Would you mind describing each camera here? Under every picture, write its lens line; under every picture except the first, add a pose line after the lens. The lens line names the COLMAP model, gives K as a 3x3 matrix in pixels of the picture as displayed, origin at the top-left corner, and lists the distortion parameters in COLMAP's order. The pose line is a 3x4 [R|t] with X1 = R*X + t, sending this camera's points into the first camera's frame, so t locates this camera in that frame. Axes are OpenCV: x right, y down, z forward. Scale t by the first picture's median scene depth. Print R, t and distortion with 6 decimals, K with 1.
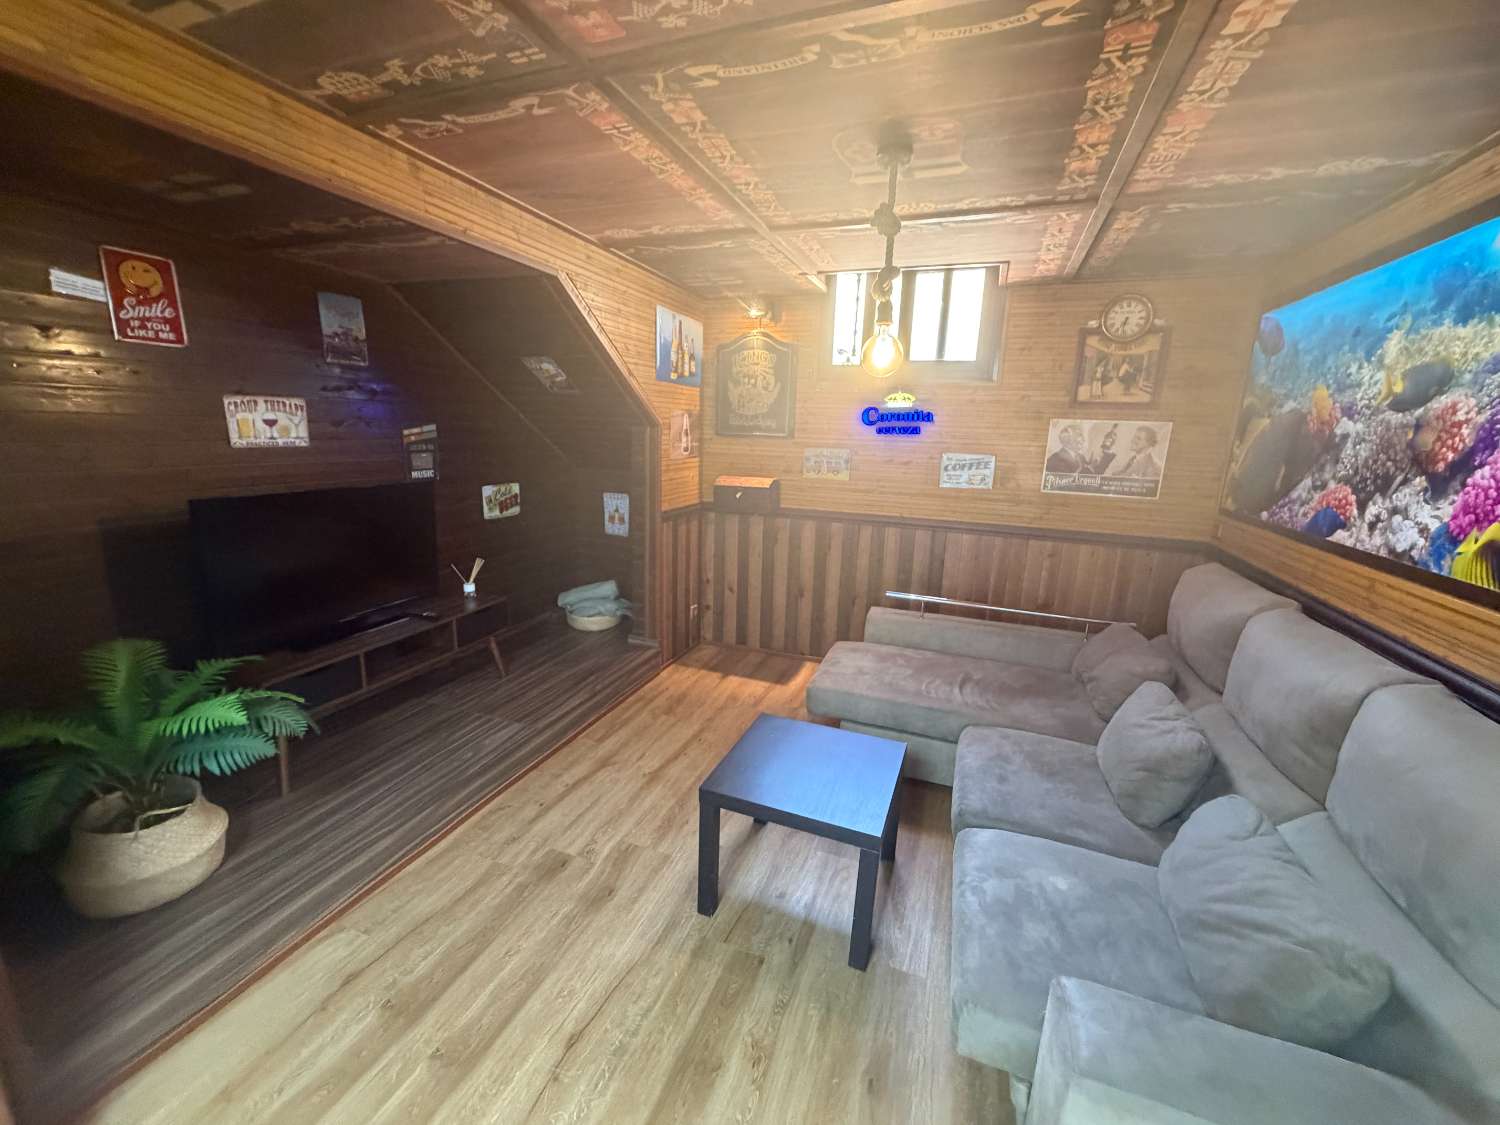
lens RADIAL K [[601.8, 0, 749.5], [0, 601.8, 561.7], [0, 0, 1]] dist [0.008146, 0.000798]
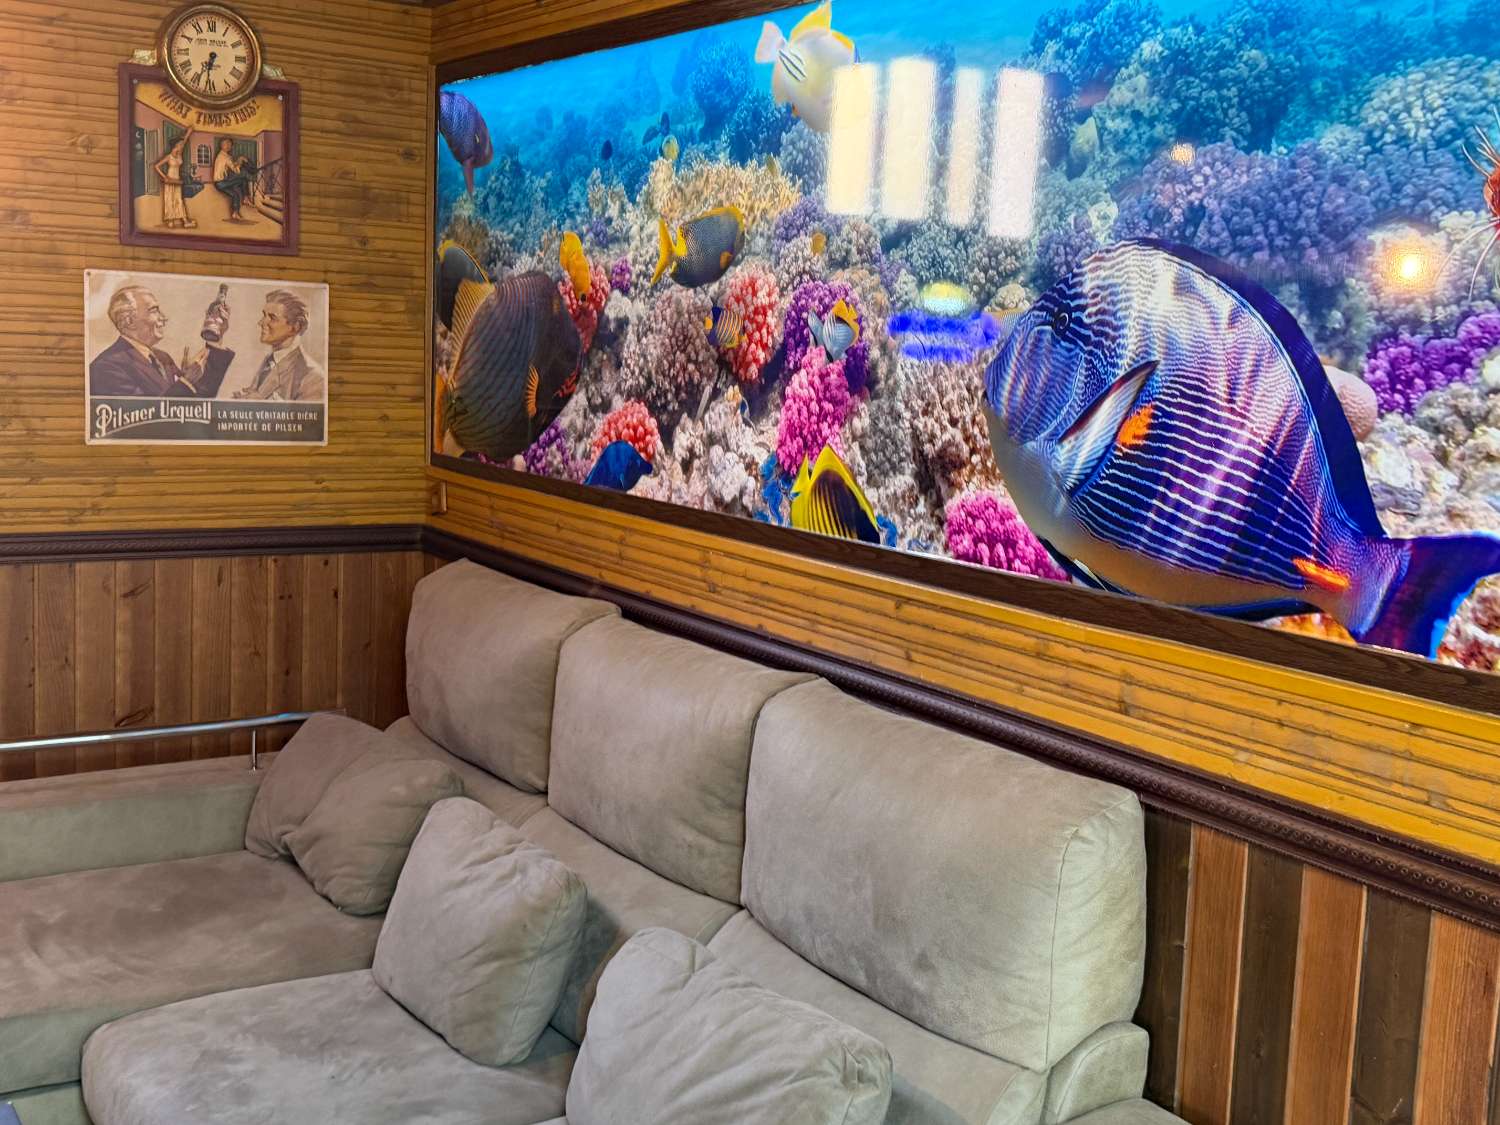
lens RADIAL K [[1688.7, 0, 754.0], [0, 1688.7, 564.0], [0, 0, 1]] dist [0.079802, 0.000000]
pose [[0.589864, -0.120098, 0.798521, -0.235575], [0.156000, 0.987198, 0.033239, -0.003566], [-0.792290, 0.104963, 0.601048, -0.066262]]
